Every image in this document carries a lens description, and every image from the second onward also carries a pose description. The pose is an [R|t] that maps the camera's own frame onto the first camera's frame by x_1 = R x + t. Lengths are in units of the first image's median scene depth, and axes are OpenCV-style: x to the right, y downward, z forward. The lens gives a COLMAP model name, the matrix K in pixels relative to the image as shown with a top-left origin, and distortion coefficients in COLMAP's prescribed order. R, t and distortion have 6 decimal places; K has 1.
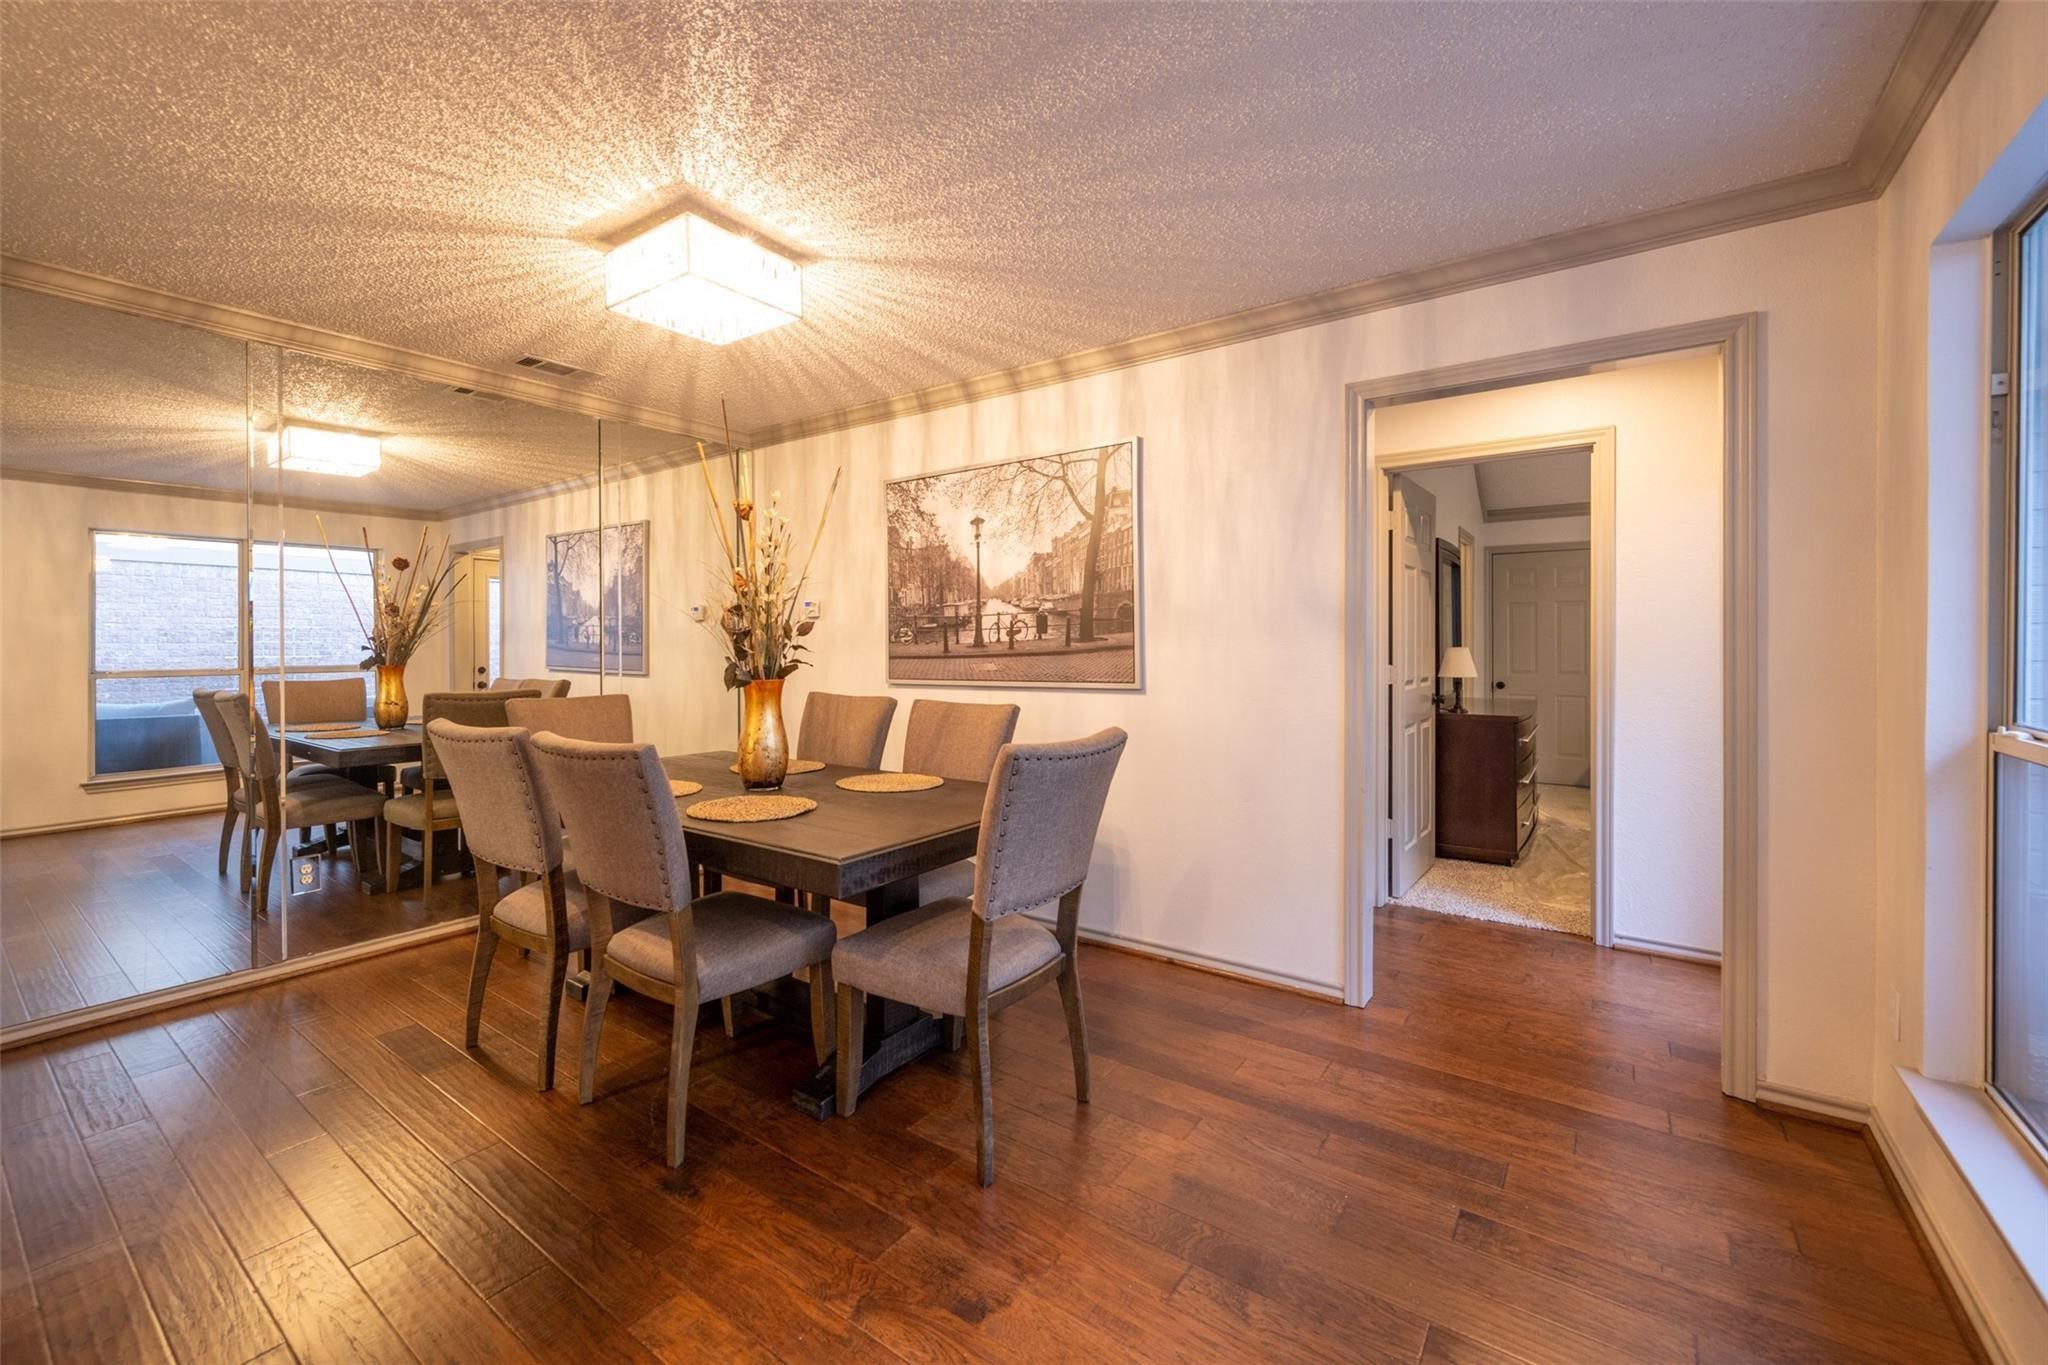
lens RADIAL K [[817.6, 0, 995.2], [0, 817.6, 640.3], [0, 0, 1]] dist [-0.002438, 0.000573]
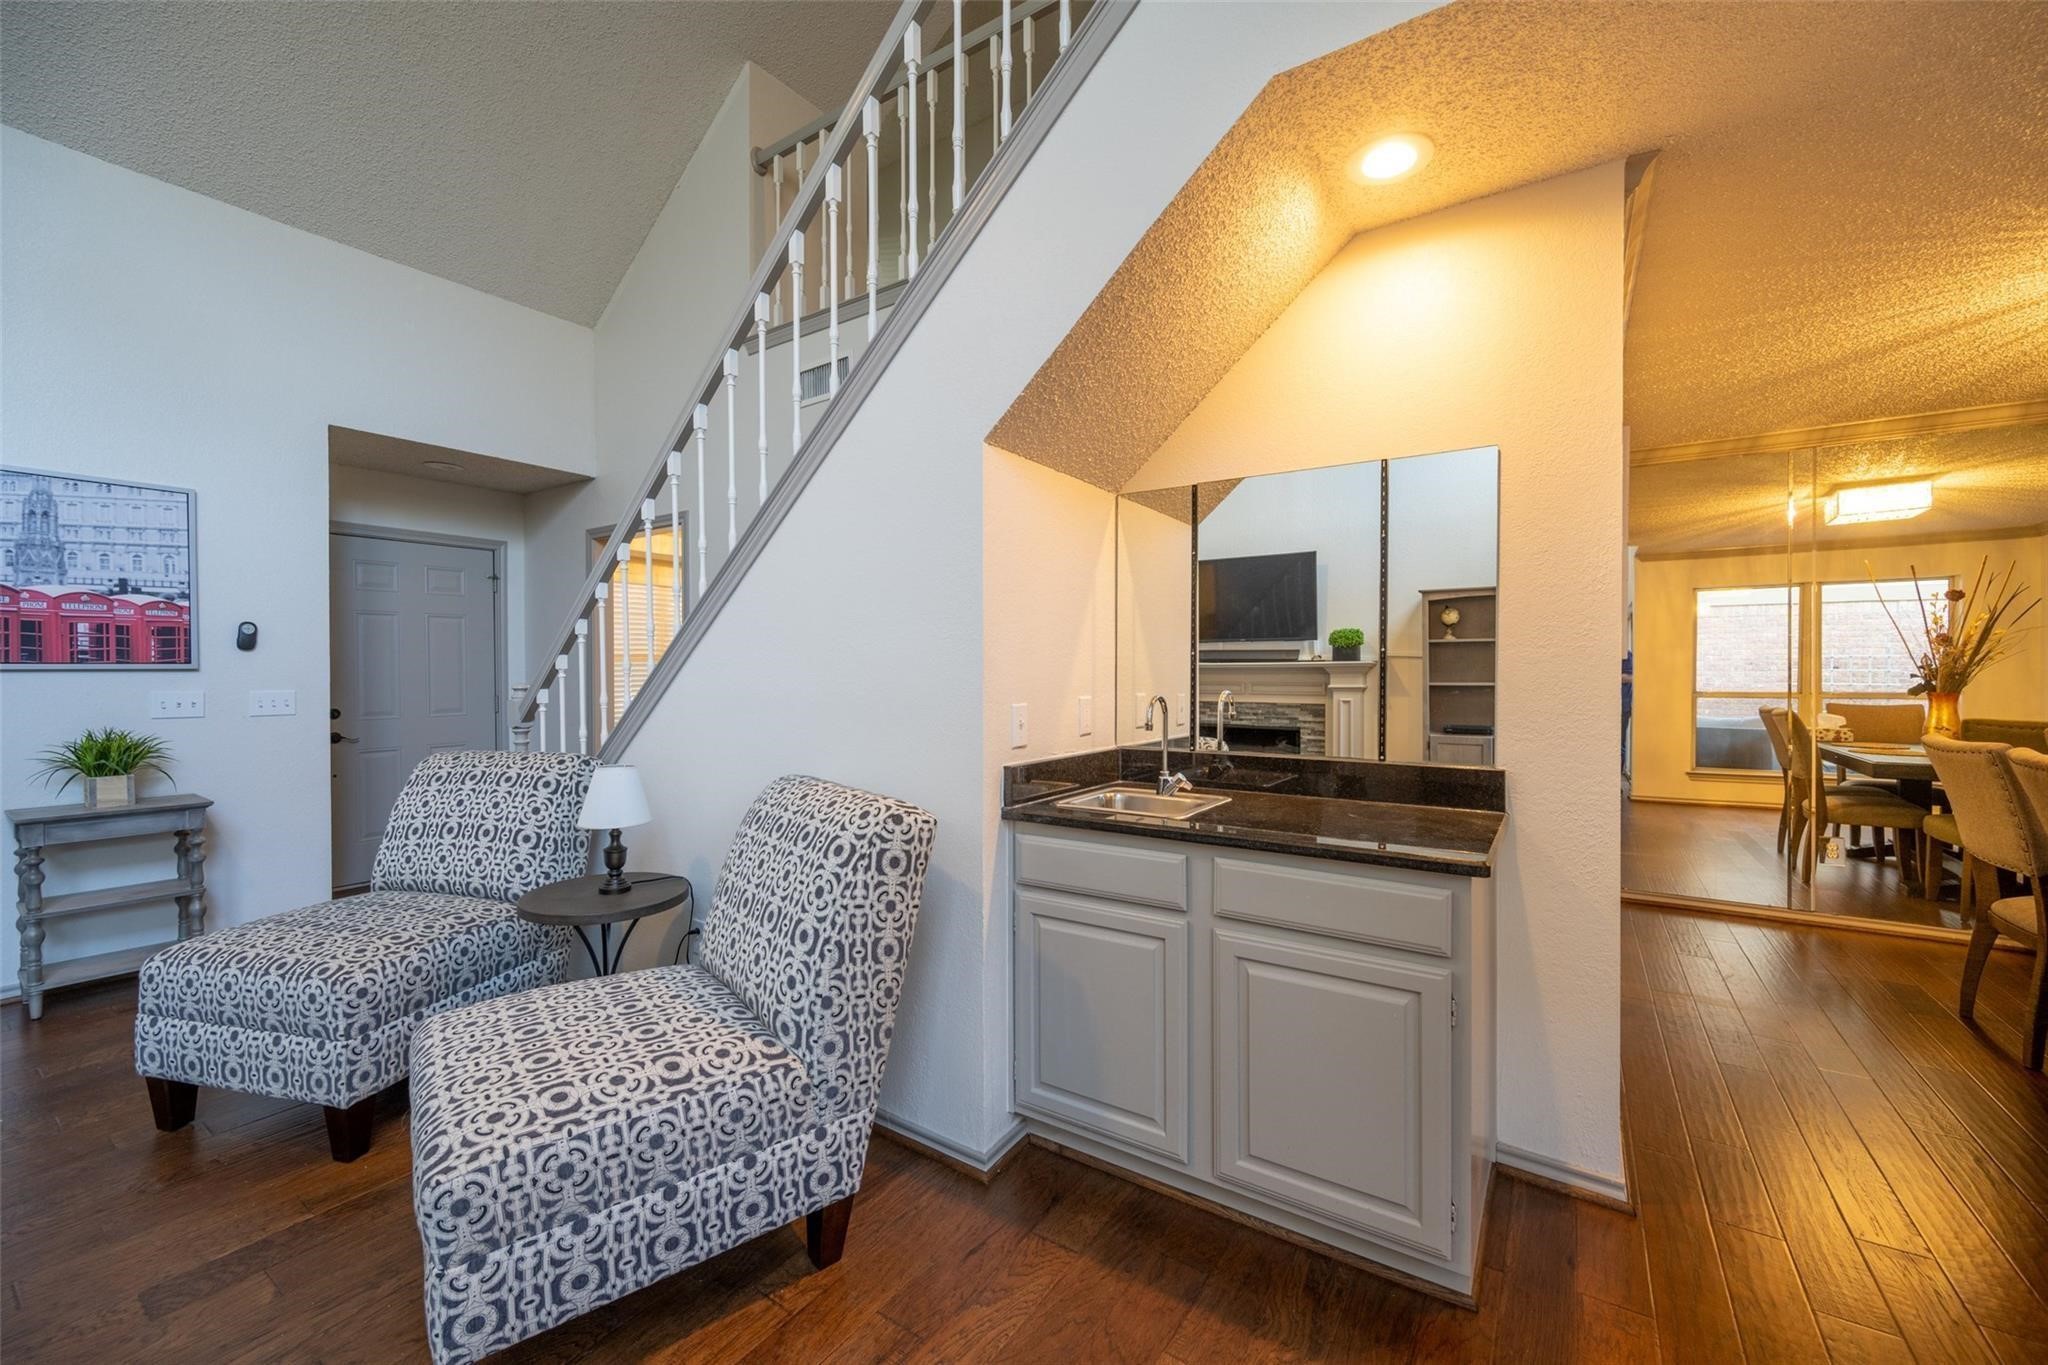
lens RADIAL K [[817.6, 0, 1026.3], [0, 817.6, 677.4], [0, 0, 1]] dist [-0.002438, 0.000573]
pose [[0.043168, 0.007724, -0.999038, 0.308483], [0.003235, 0.999964, 0.007871, -0.000781], [0.999063, -0.003572, 0.043141, -0.261222]]
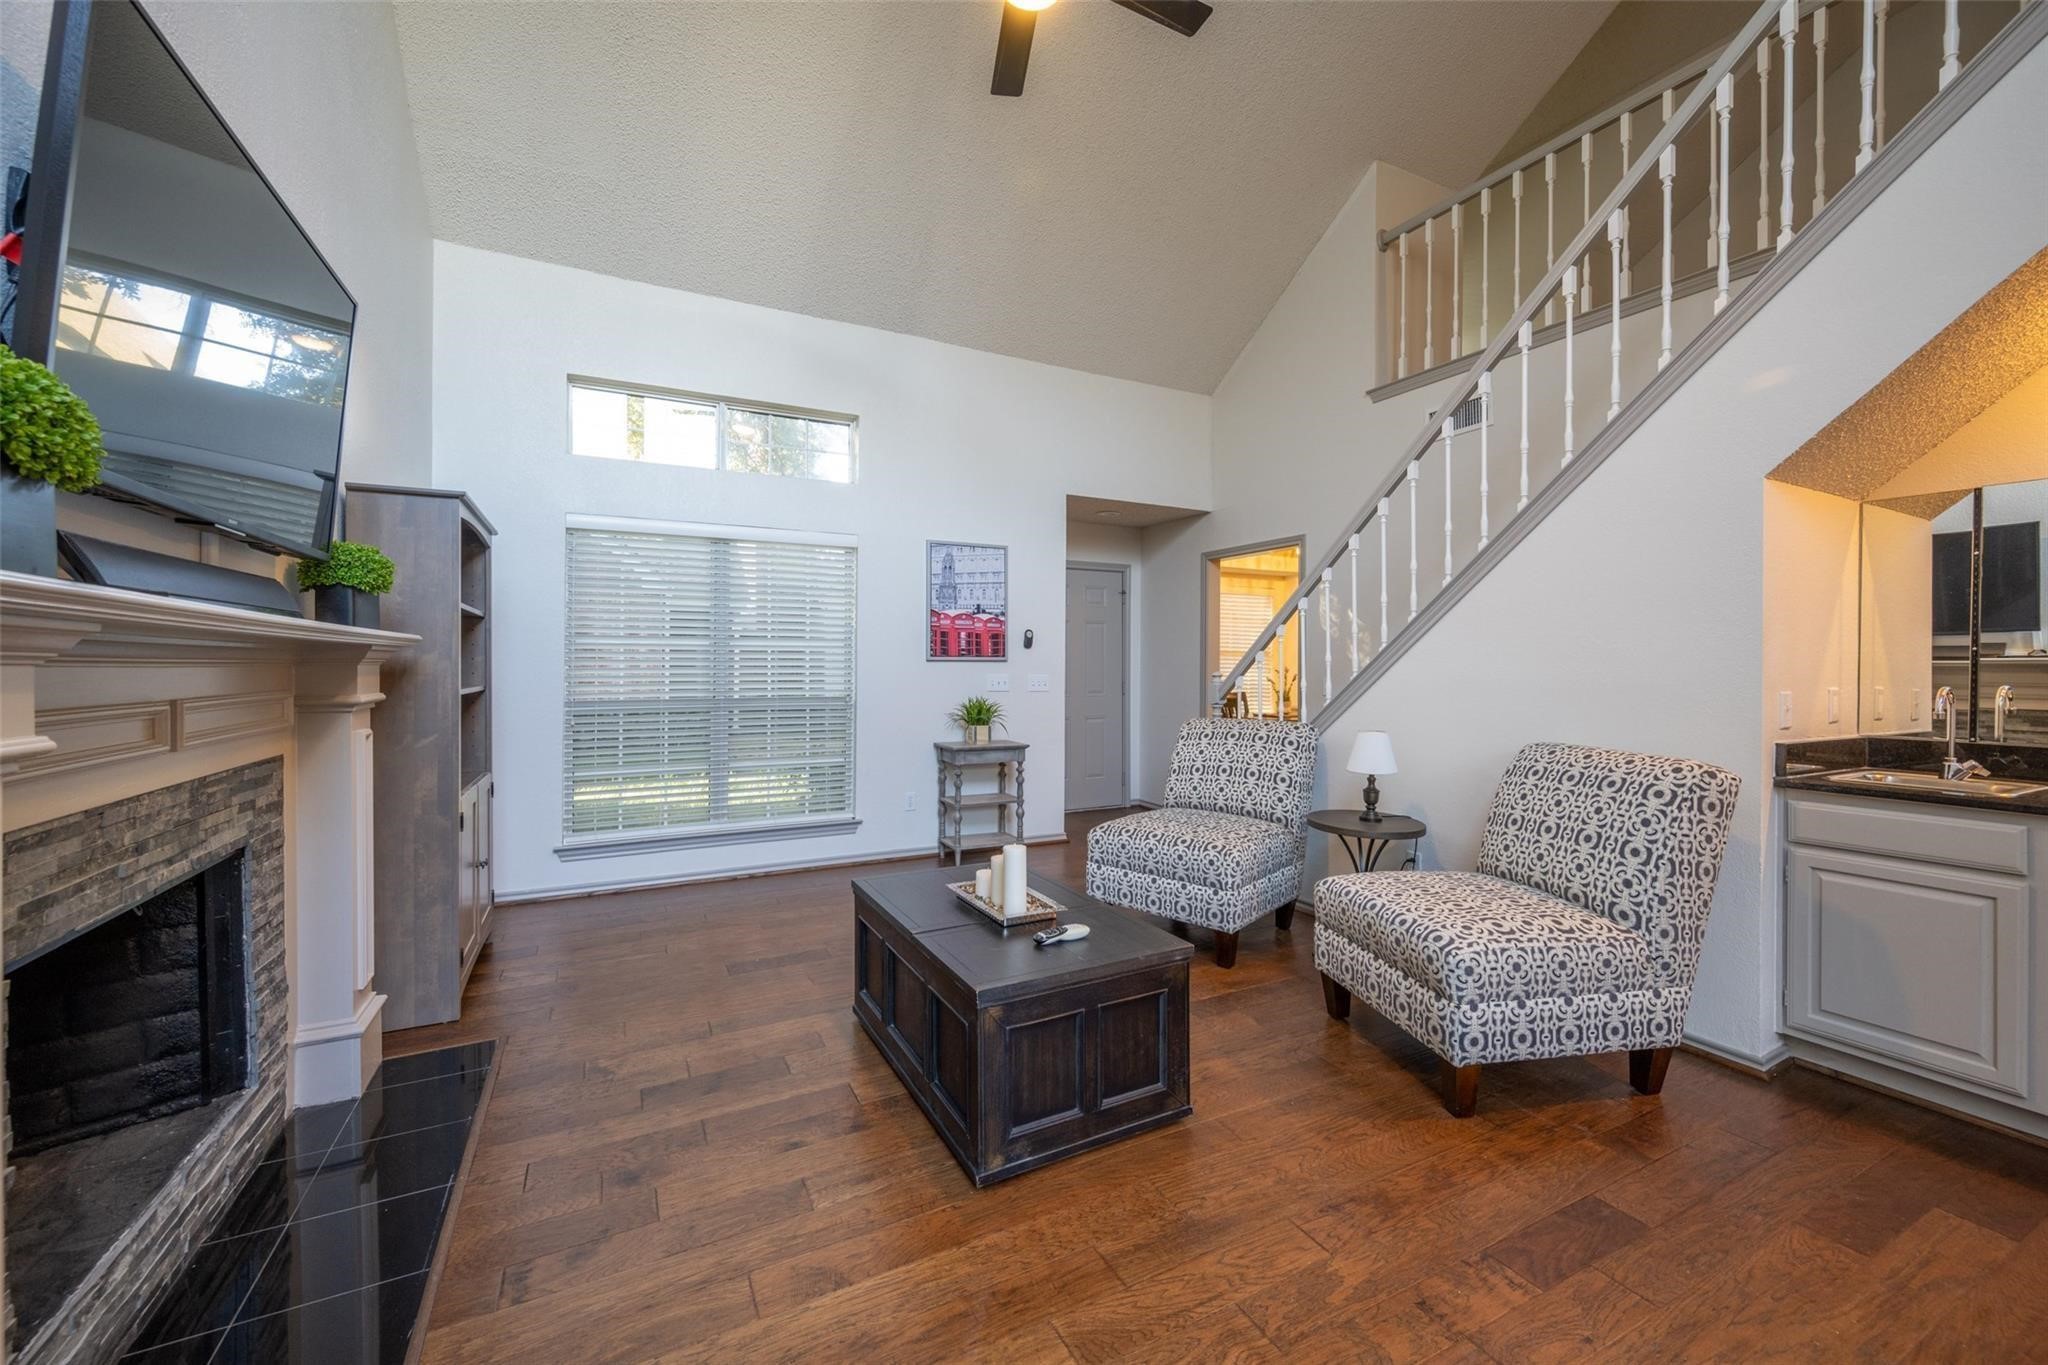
lens RADIAL K [[817.6, 0, 991.4], [0, 817.6, 666.5], [0, 0, 1]] dist [-0.002438, 0.000573]
pose [[-0.452507, -0.001265, -0.891760, 0.633902], [-0.004495, 0.999990, 0.000862, 0.003354], [0.891749, 0.004399, -0.452508, -0.518244]]
